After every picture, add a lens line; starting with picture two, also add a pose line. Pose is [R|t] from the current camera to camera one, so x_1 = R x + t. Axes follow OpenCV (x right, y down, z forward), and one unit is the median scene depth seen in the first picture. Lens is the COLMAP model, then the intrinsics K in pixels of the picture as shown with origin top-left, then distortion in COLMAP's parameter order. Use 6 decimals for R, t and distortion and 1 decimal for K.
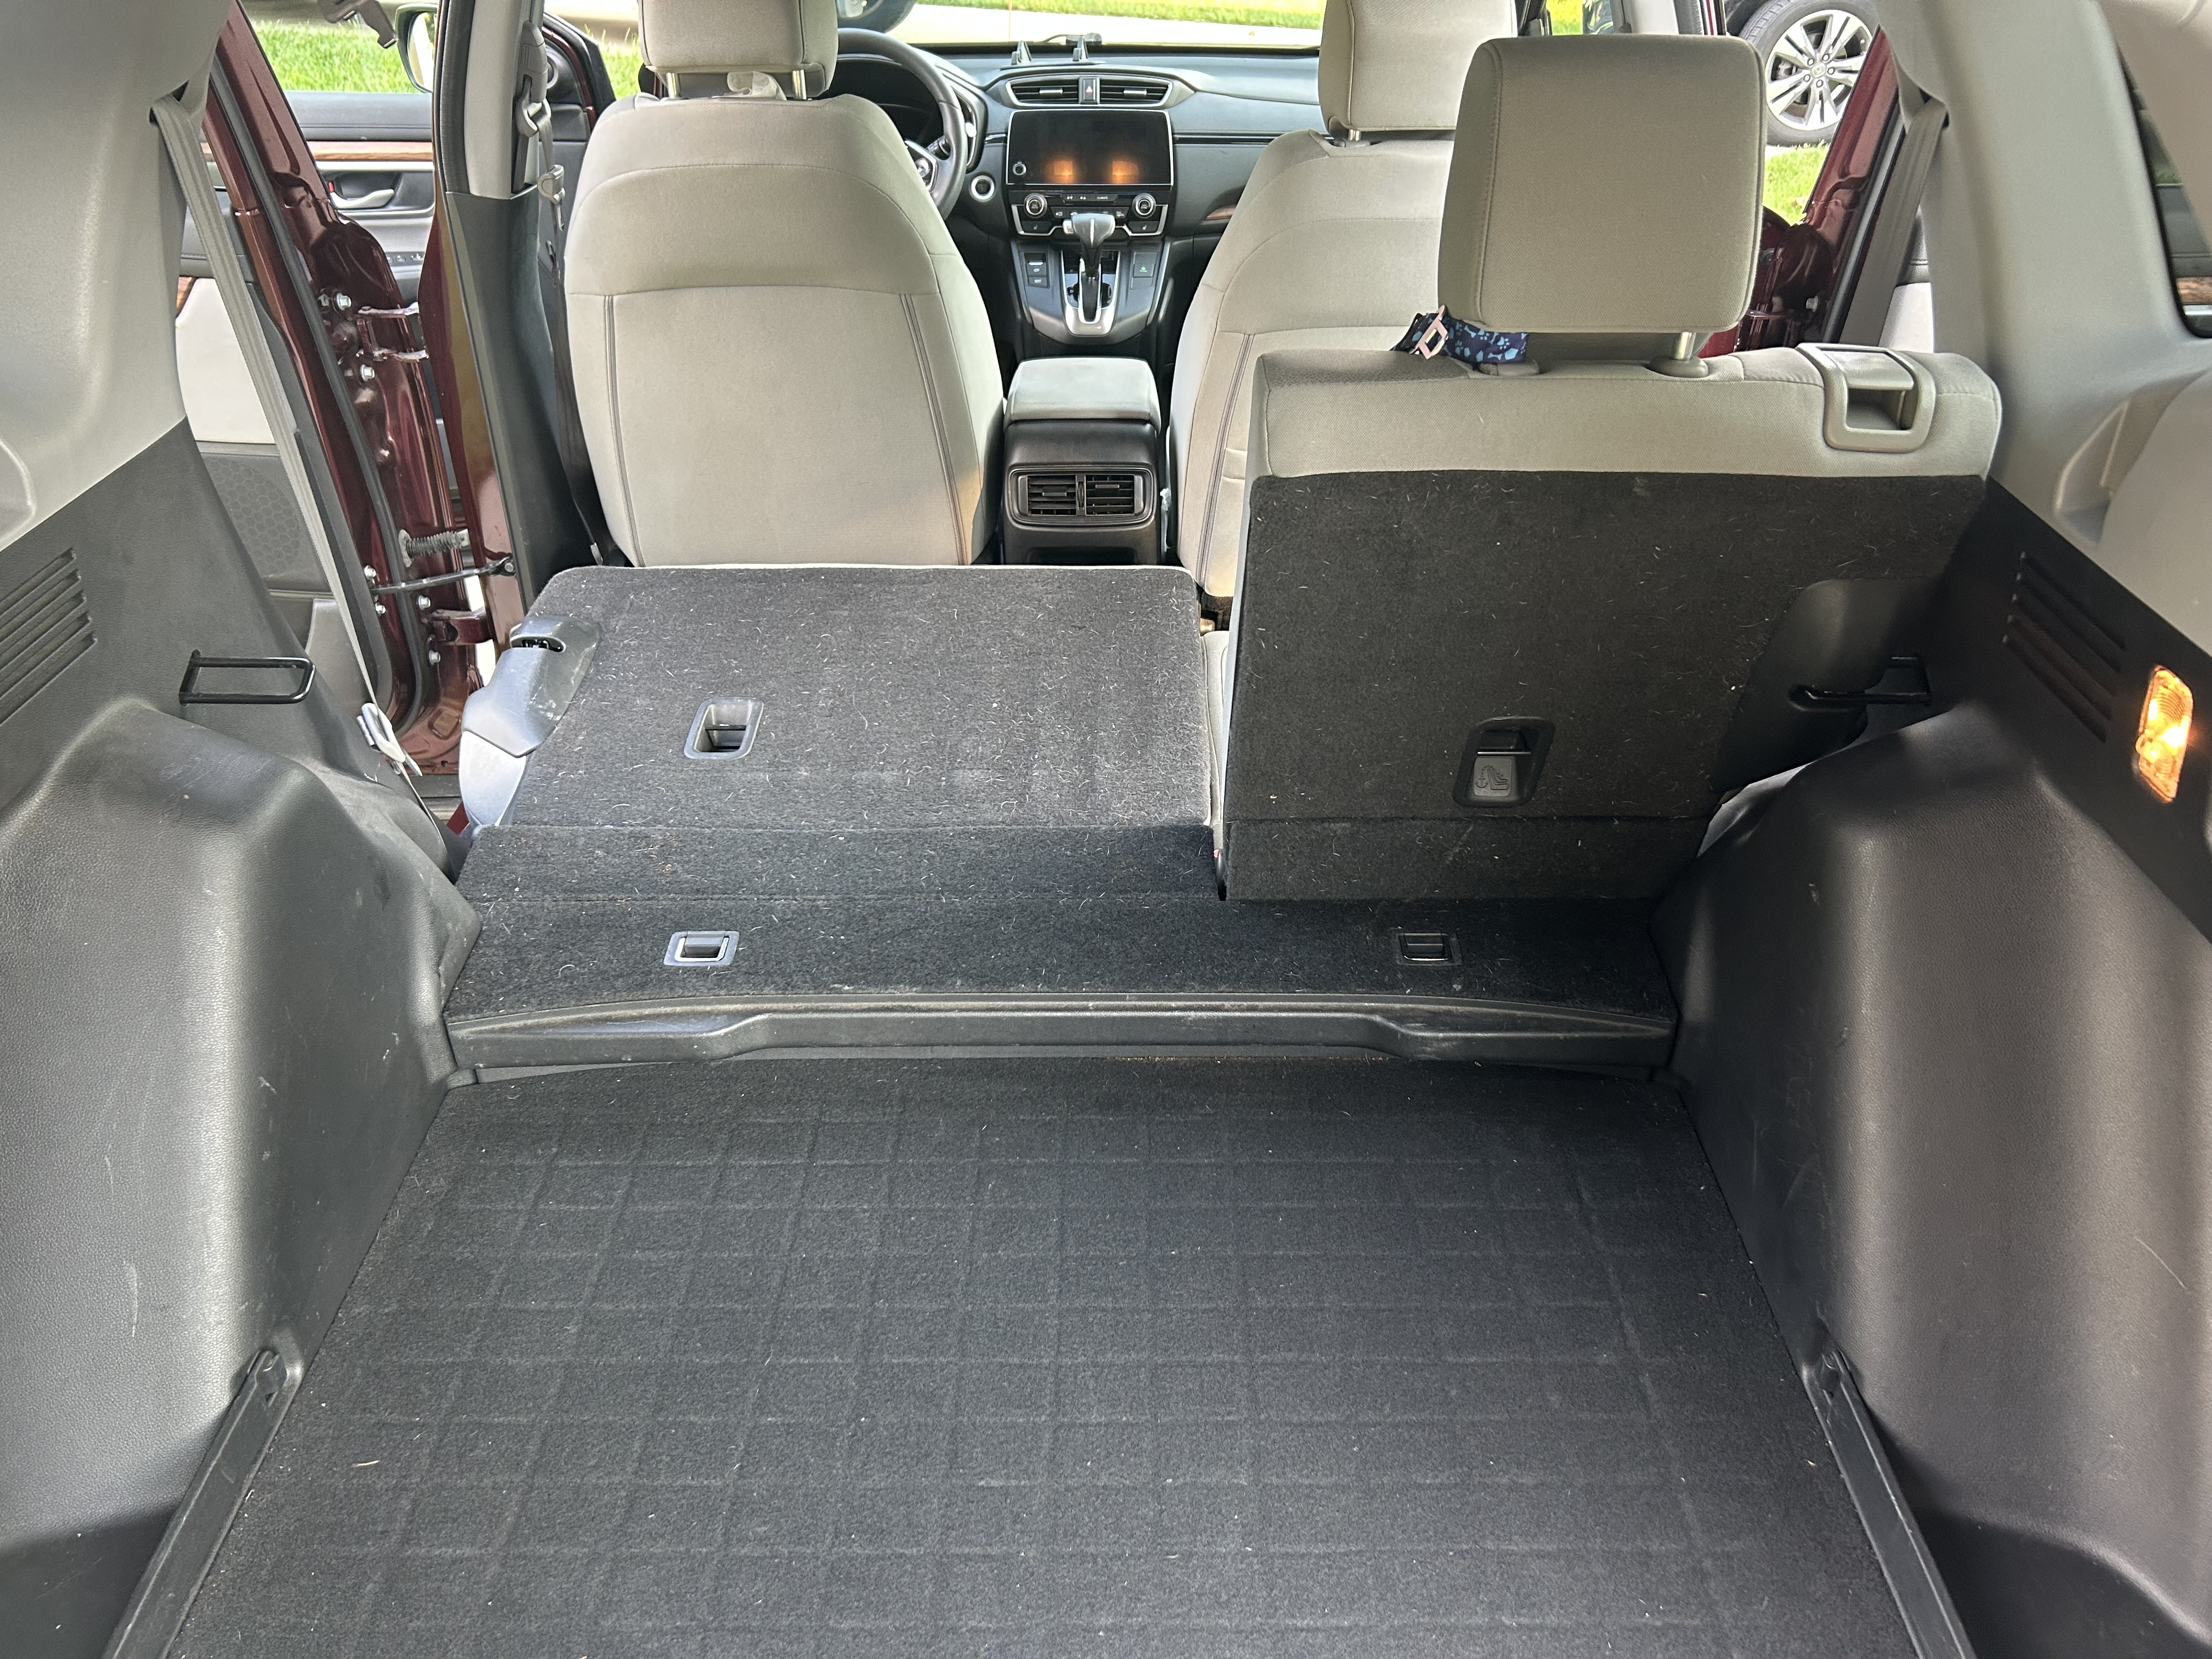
lens RADIAL K [[1669.9, 0, 1194.4], [0, 1669.9, 842.7], [0, 0, 1]] dist [0.049686, -0.059013]
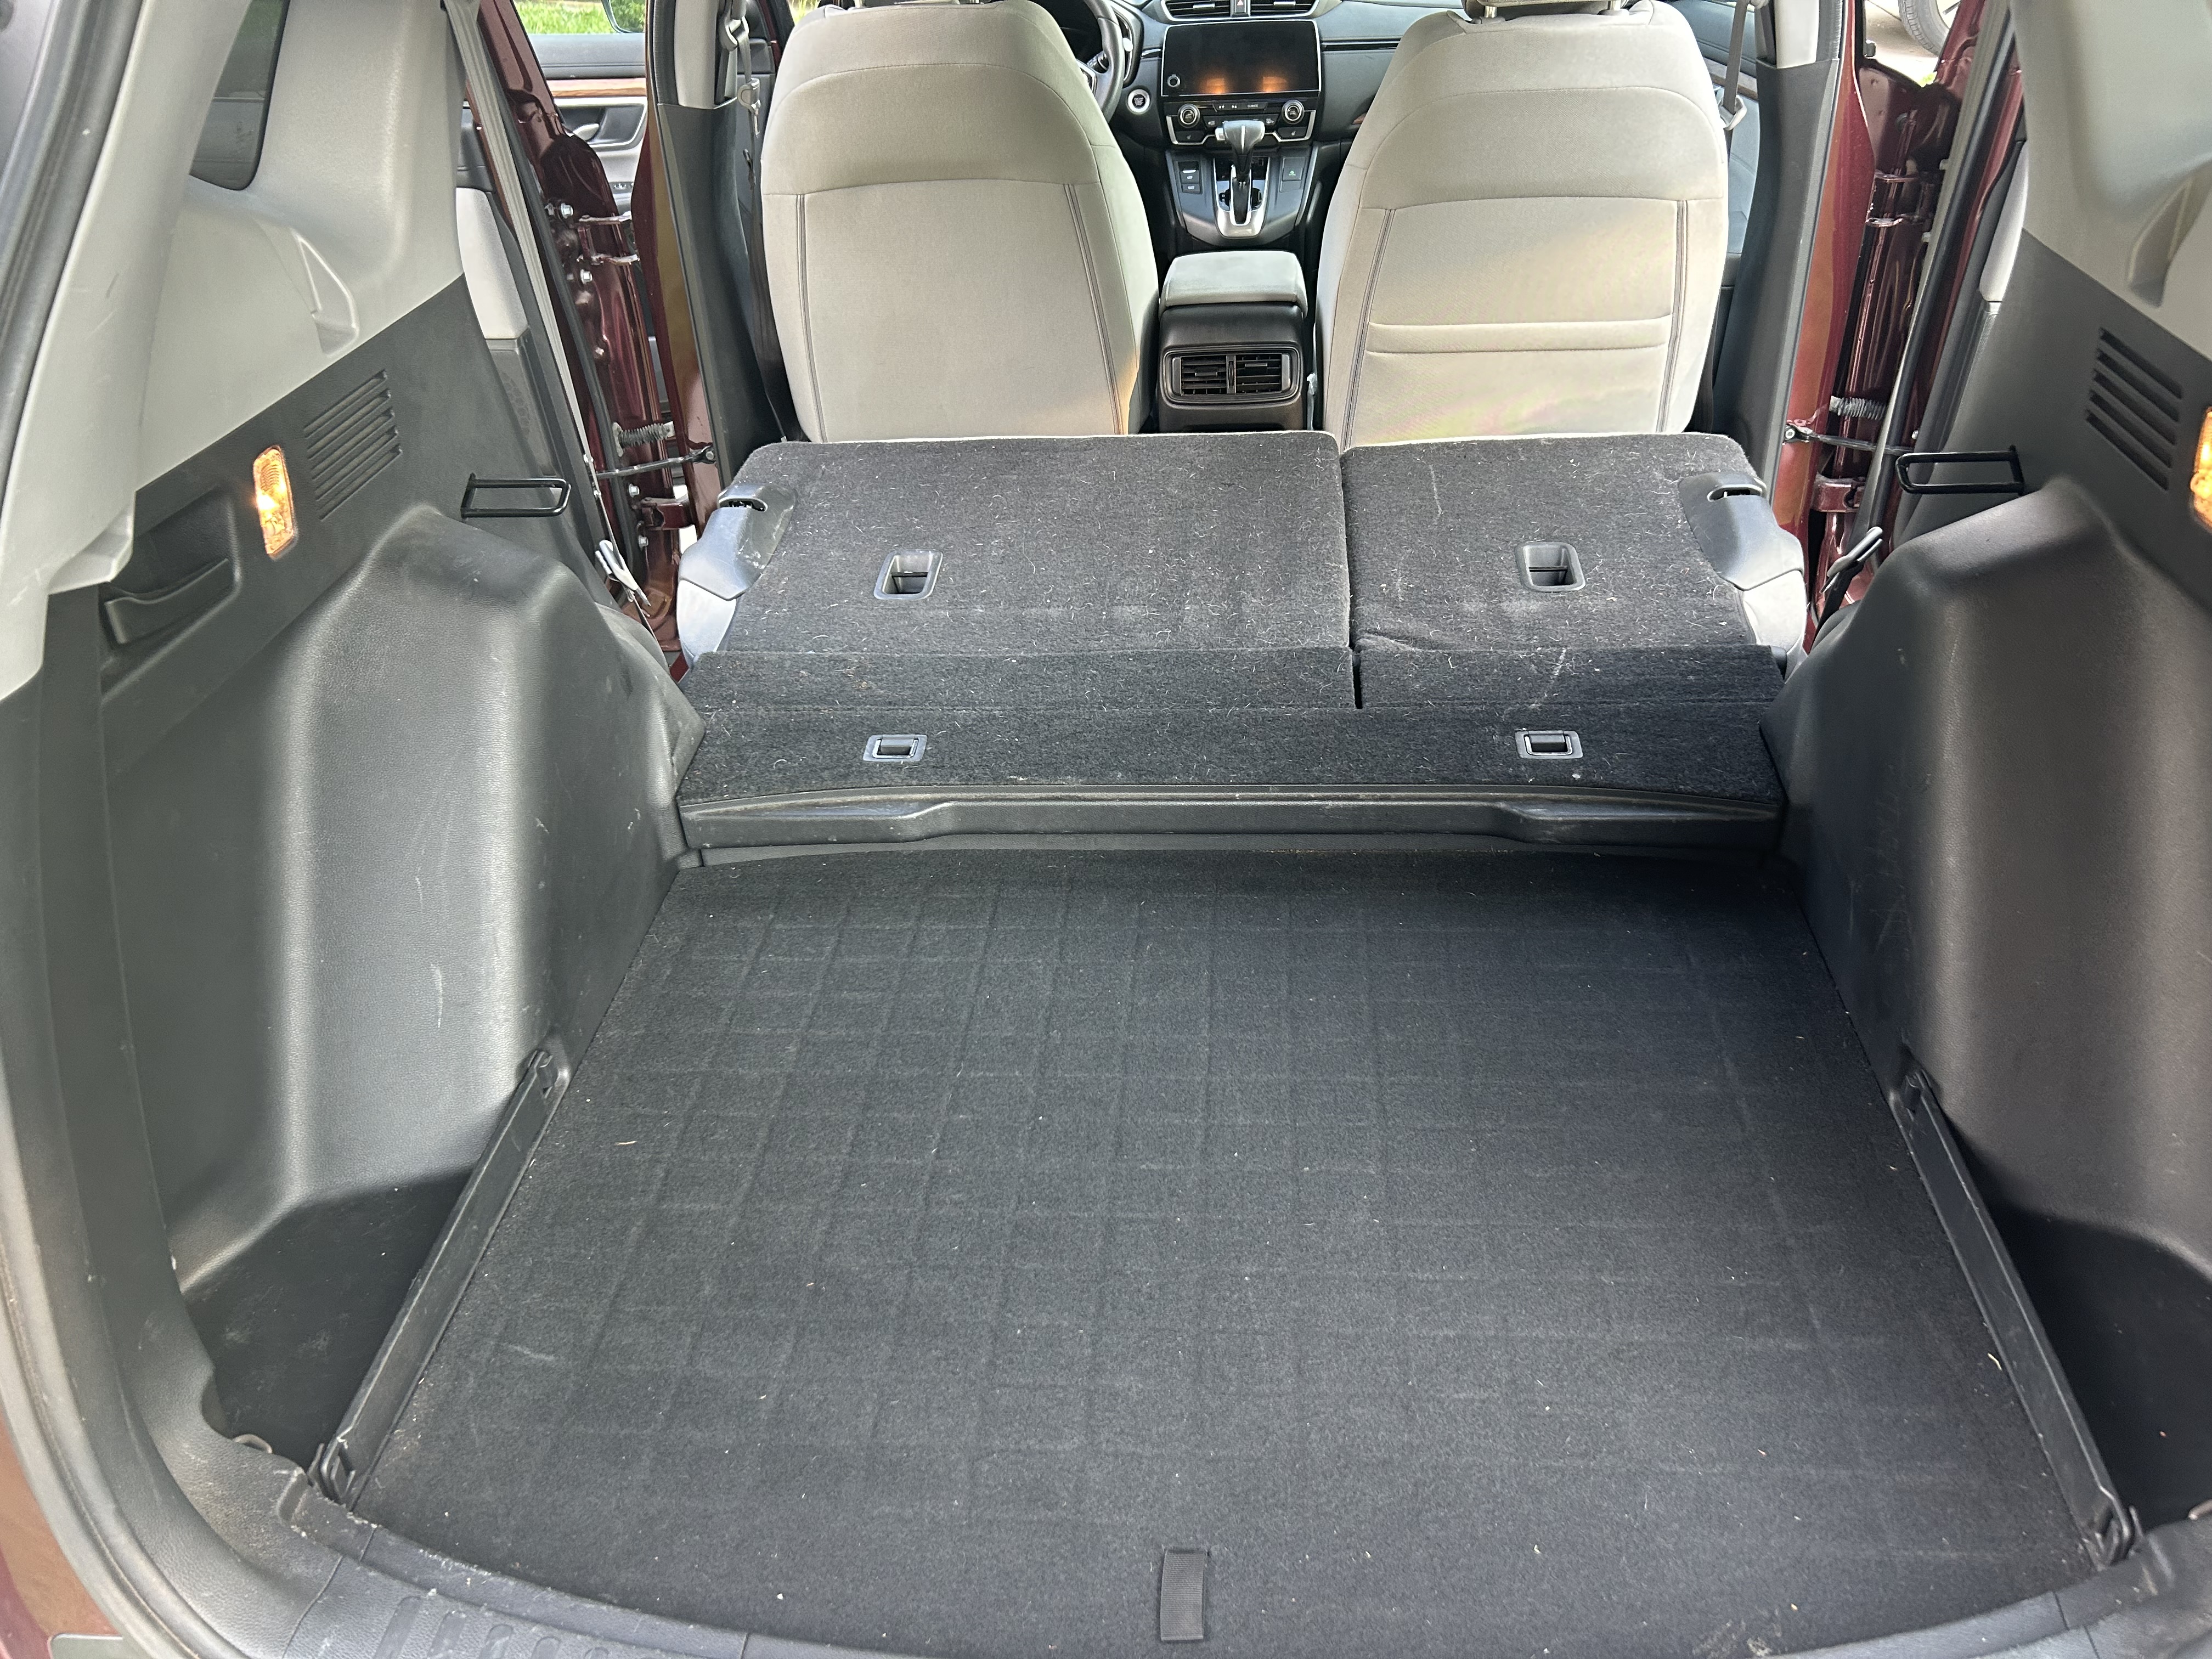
lens RADIAL K [[1669.9, 0, 1189.7], [0, 1669.9, 810.5], [0, 0, 1]] dist [0.049686, -0.059013]
pose [[0.995669, 0.001411, -0.092956, 0.009045], [-0.000445, 0.999946, 0.010419, 0.100420], [0.092966, -0.010333, 0.995616, -0.108127]]
